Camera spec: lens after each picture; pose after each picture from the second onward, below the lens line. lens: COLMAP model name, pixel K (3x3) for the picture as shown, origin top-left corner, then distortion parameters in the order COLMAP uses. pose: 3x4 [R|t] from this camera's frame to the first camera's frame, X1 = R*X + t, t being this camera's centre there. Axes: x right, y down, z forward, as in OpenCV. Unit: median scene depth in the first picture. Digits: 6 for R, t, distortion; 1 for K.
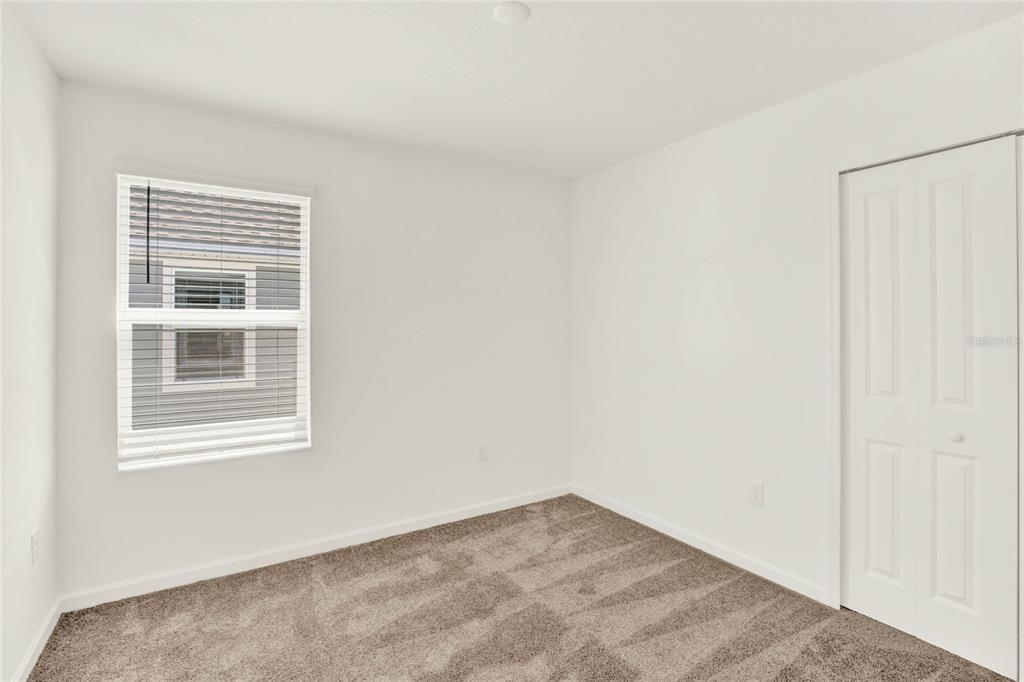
lens RADIAL K [[489.0, 0, 509.6], [0, 489.0, 322.1], [0, 0, 1]] dist [-0.000283, 0.000009]
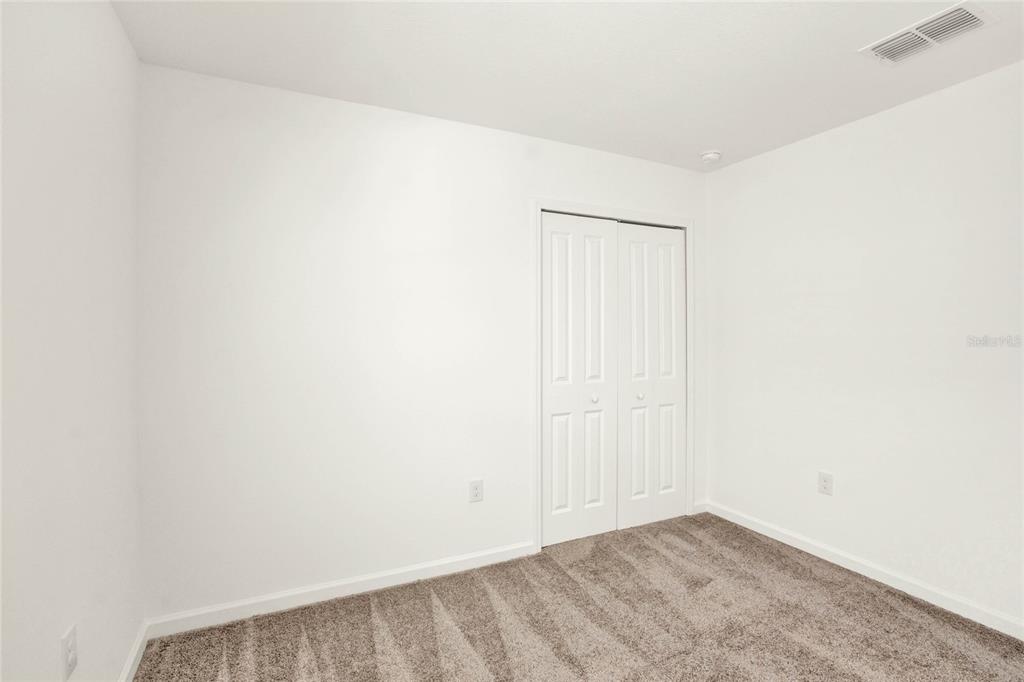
lens RADIAL K [[499.8, 0, 512.0], [0, 499.8, 341.0], [0, 0, 1]] dist [-0.018986, 0.000004]
pose [[0.112813, -0.022441, 0.993363, -0.662845], [-0.002798, 0.999734, 0.022903, 0.006215], [-0.993612, -0.005364, 0.112720, 0.992372]]
